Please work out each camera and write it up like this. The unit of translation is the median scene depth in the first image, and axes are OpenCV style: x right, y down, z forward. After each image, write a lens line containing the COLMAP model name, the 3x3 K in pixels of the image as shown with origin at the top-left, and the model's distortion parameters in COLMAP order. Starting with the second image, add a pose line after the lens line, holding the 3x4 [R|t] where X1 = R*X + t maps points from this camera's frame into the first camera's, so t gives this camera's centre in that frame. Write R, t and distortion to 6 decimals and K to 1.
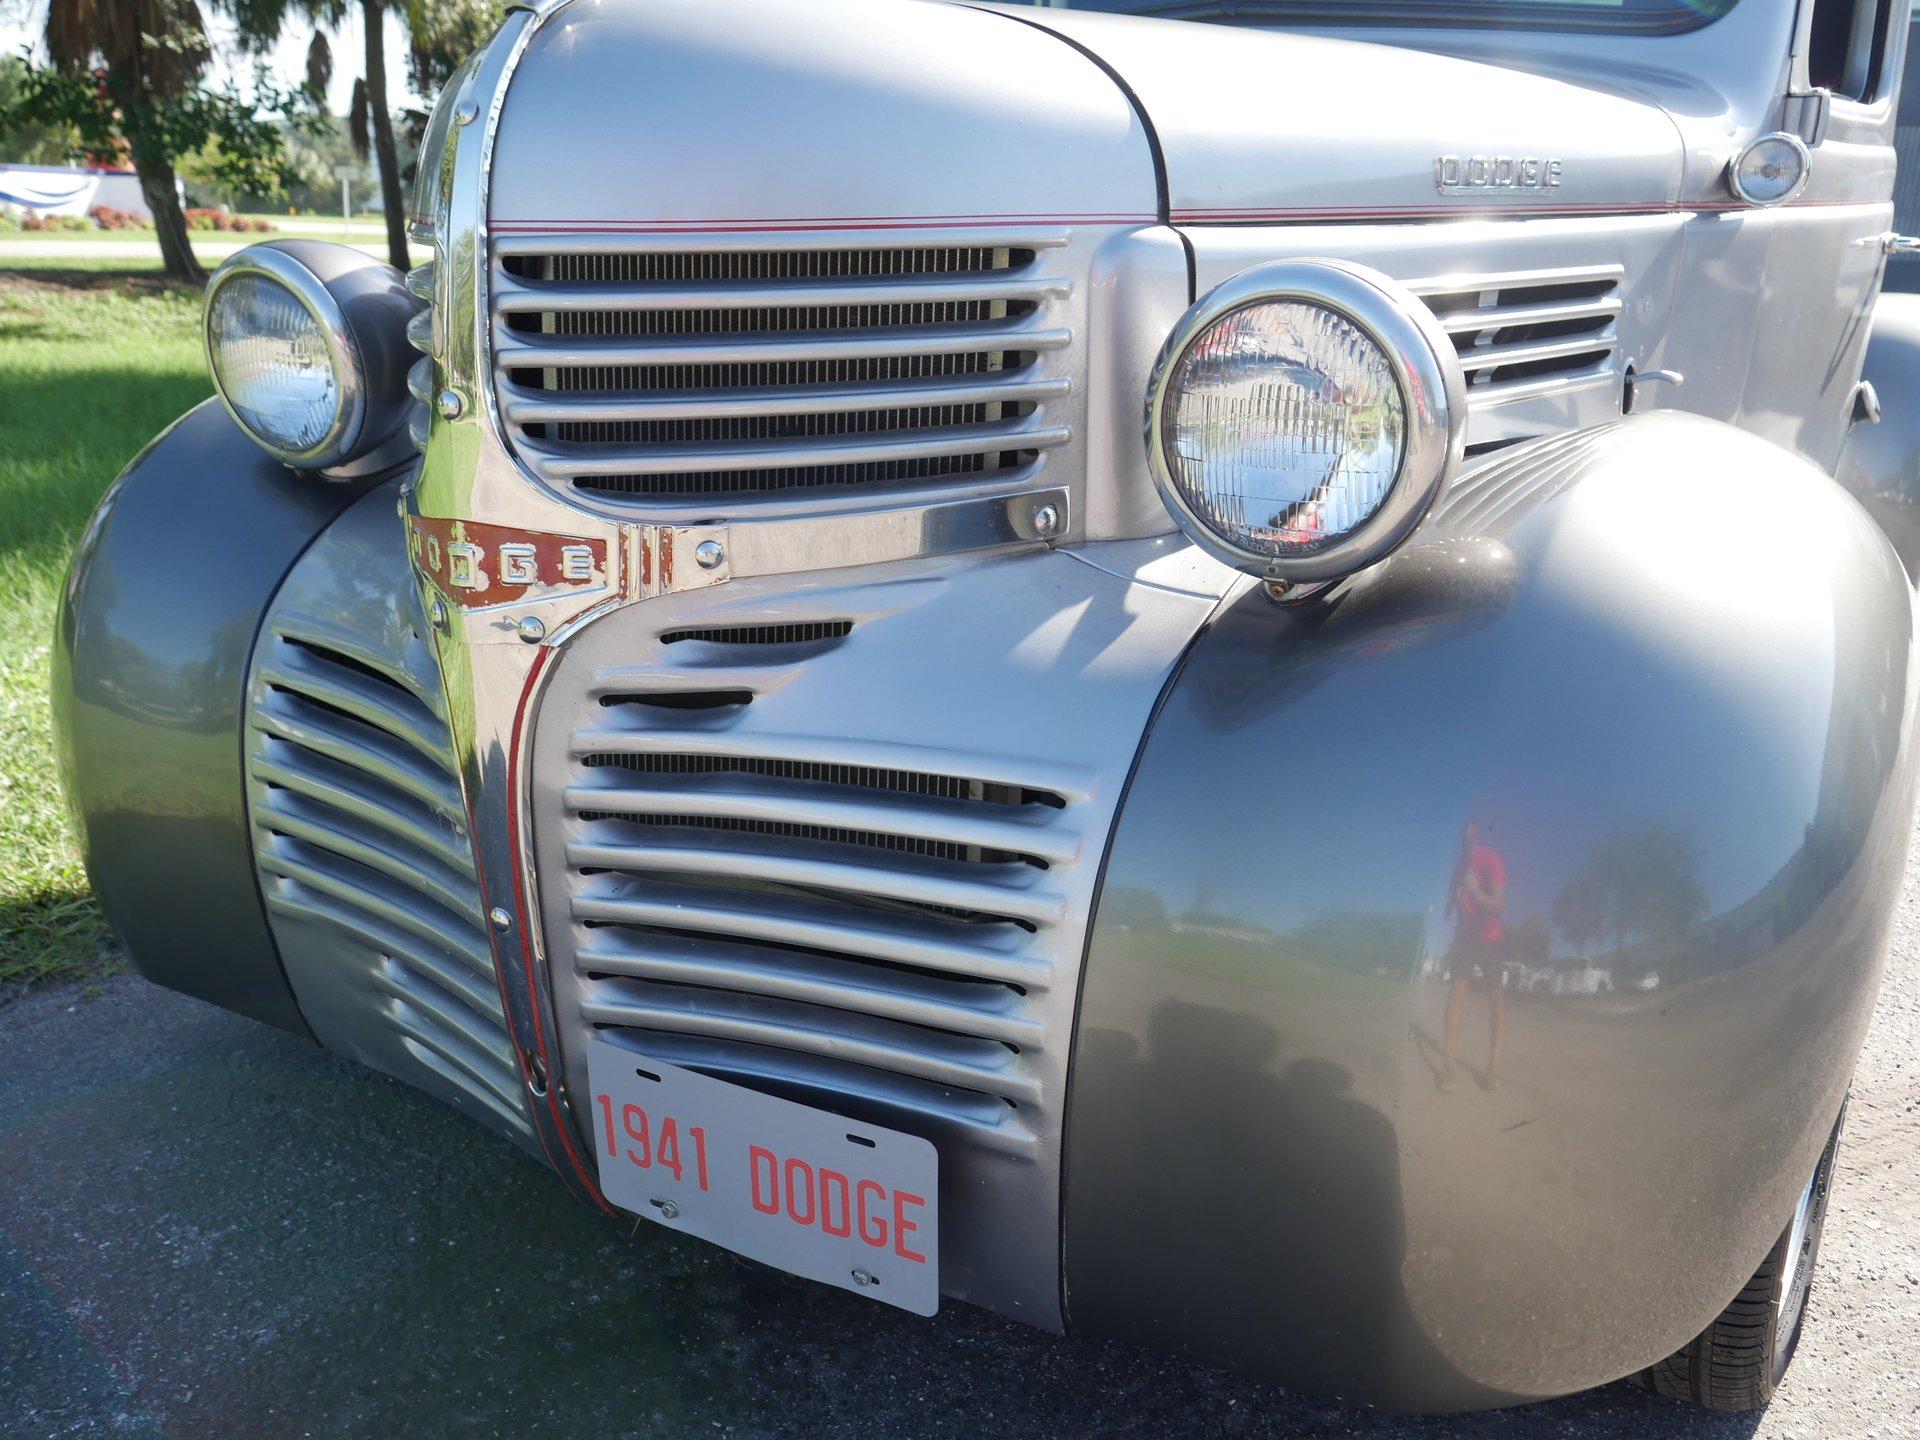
lens RADIAL K [[1624.9, 0, 958.8], [0, 1624.9, 729.4], [0, 0, 1]] dist [-0.005509, -0.007467]
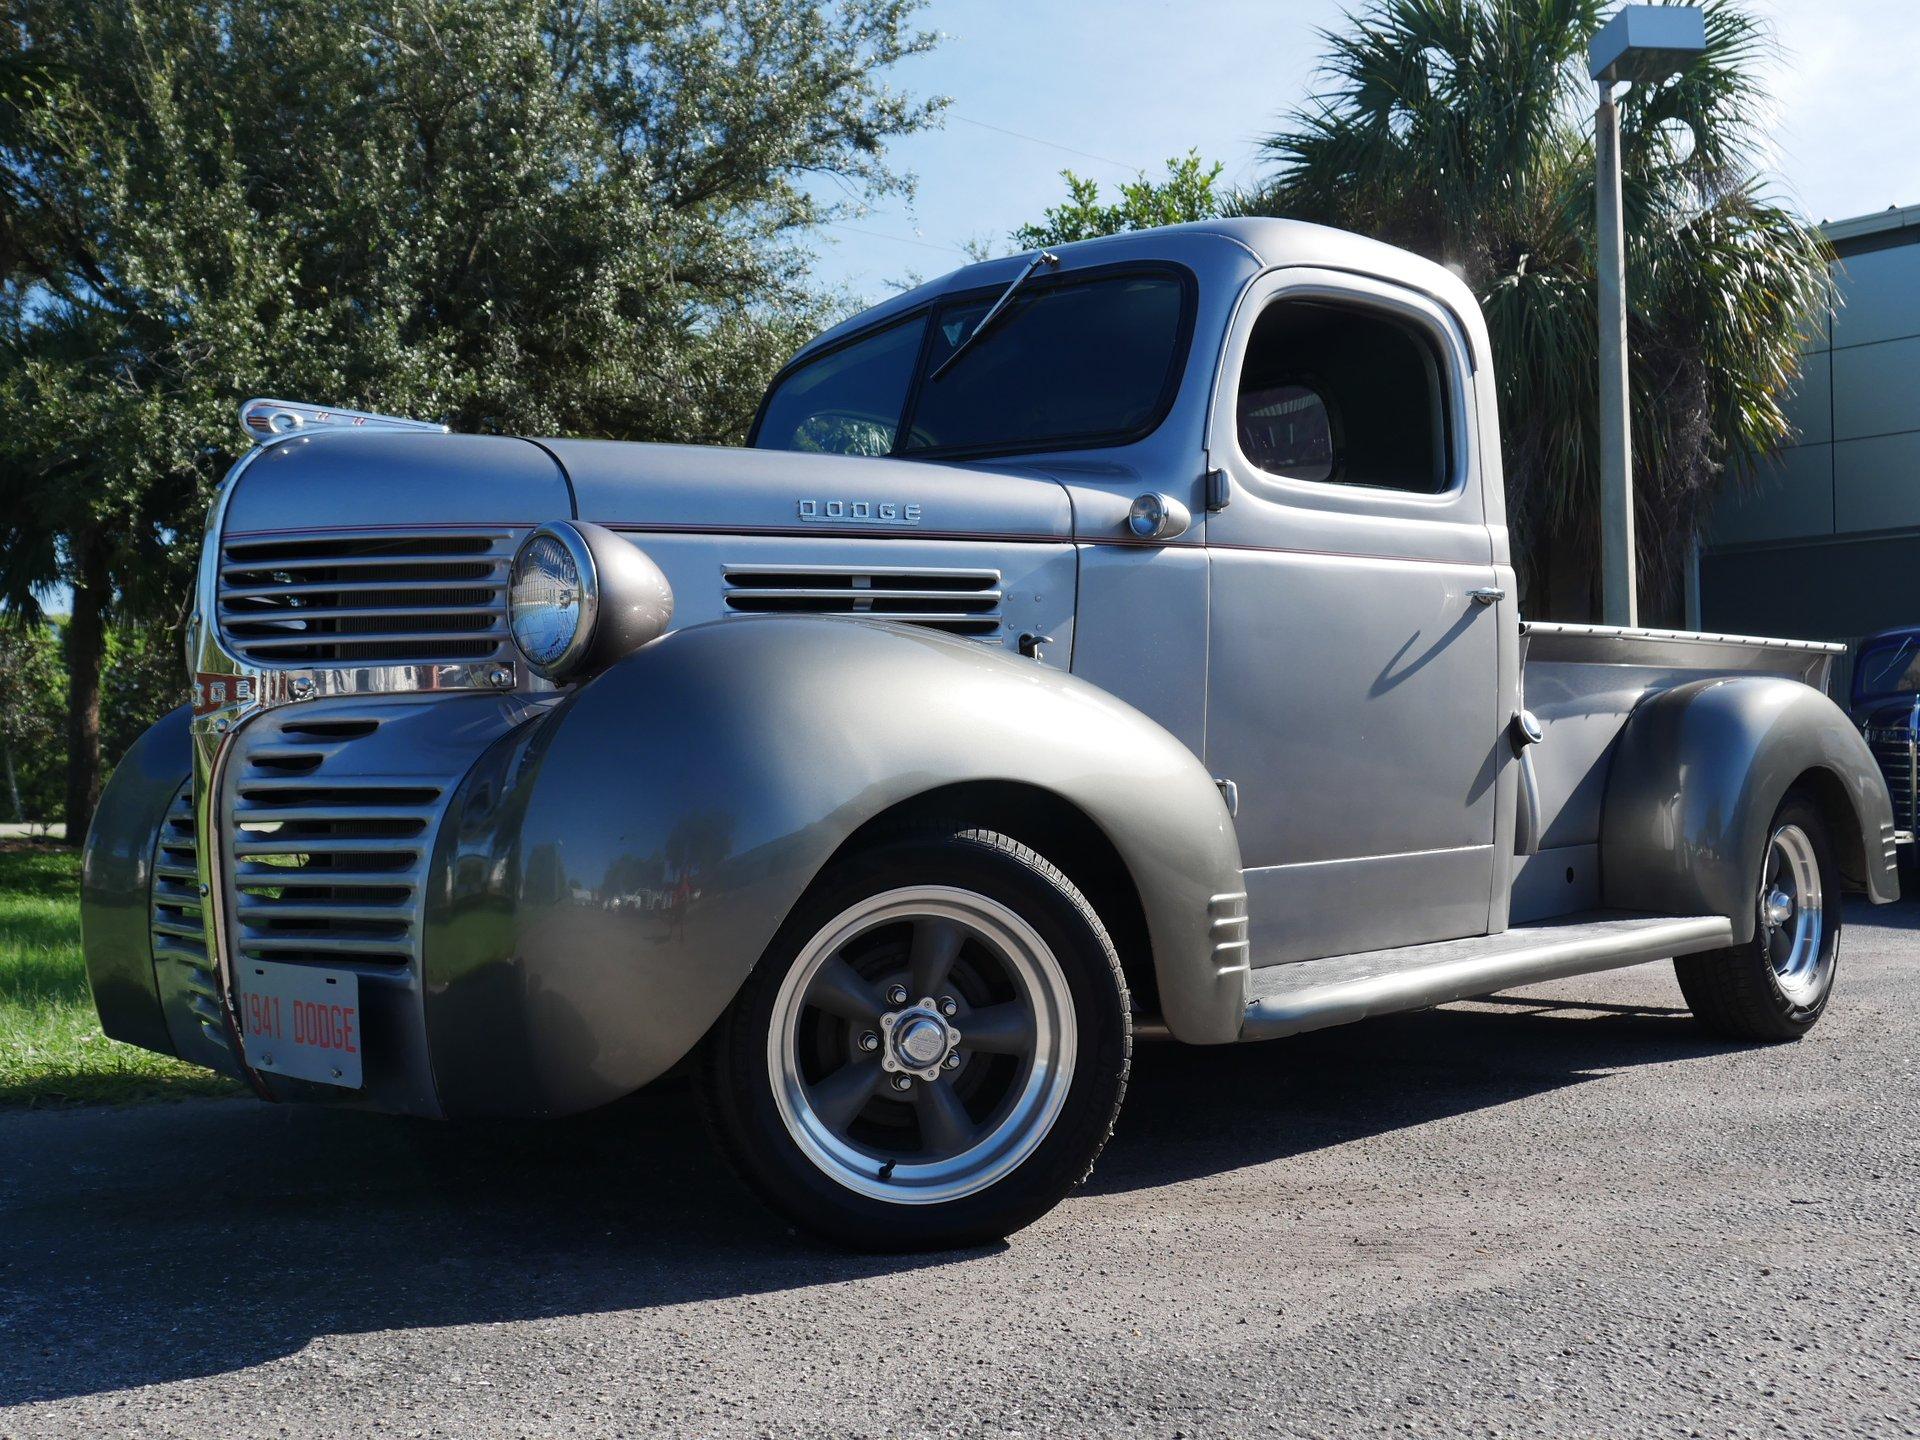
lens RADIAL K [[1815.6, 0, 969.3], [0, 1815.6, 725.2], [0, 0, 1]] dist [-0.022273, 0.000000]
pose [[0.971148, -0.042042, -0.234743, 1.013707], [-0.039835, 0.941910, -0.333495, 0.566815], [0.235127, 0.333224, 0.913059, -0.714879]]
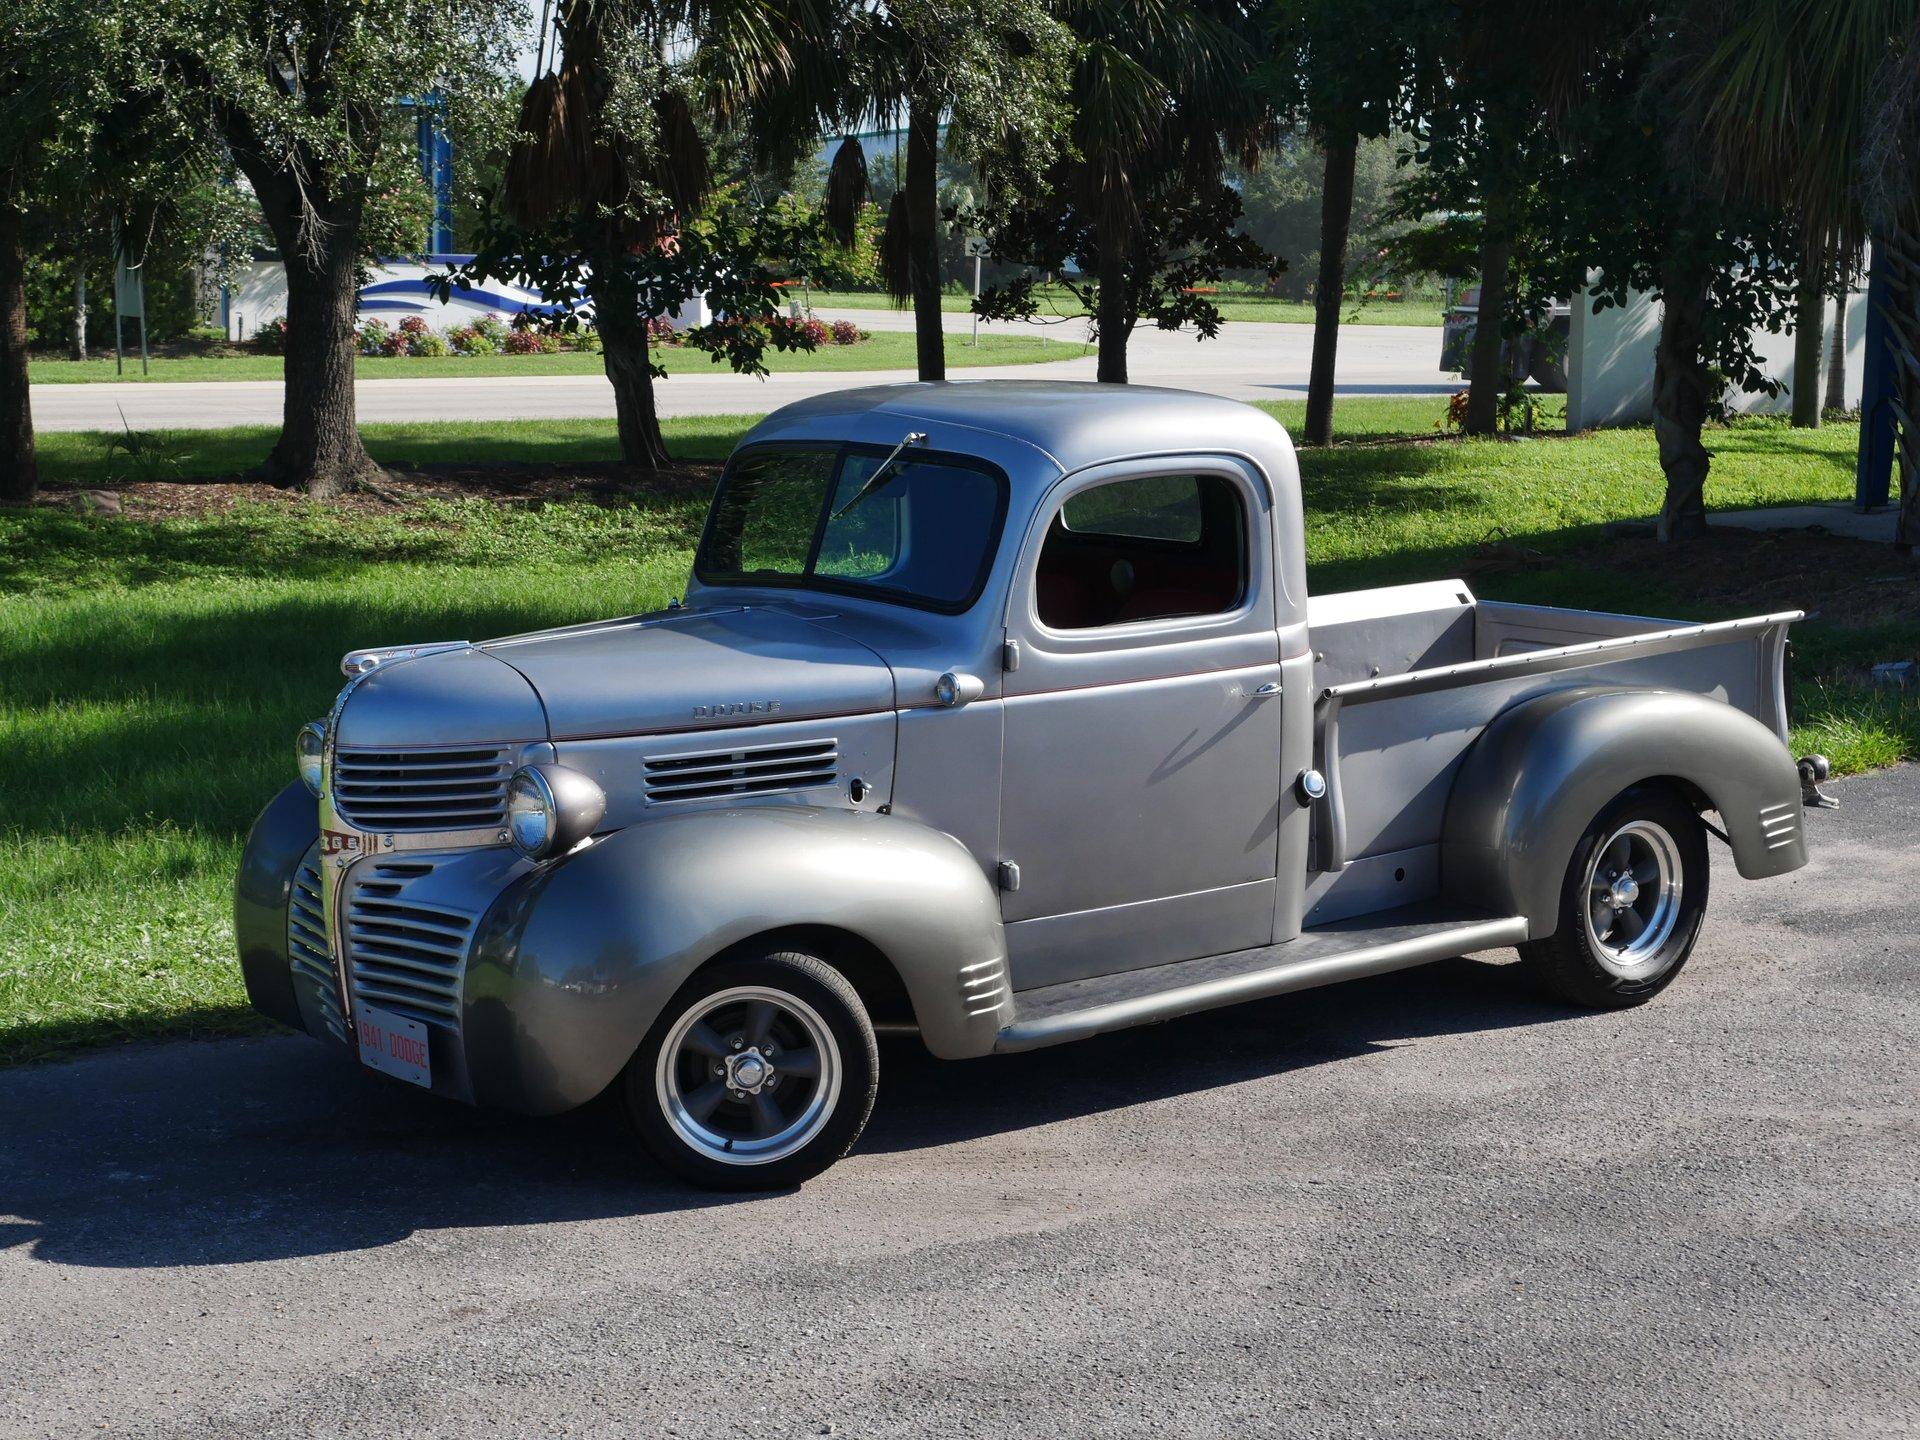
lens RADIAL K [[3094.9, 0, 955.8], [0, 3094.9, 720.8], [0, 0, 1]] dist [-0.003621, 0.000000]
pose [[0.931076, 0.029821, -0.363603, 2.793822], [-0.086696, 0.986189, -0.141118, 0.379854], [0.354374, 0.162914, 0.920803, -3.858728]]
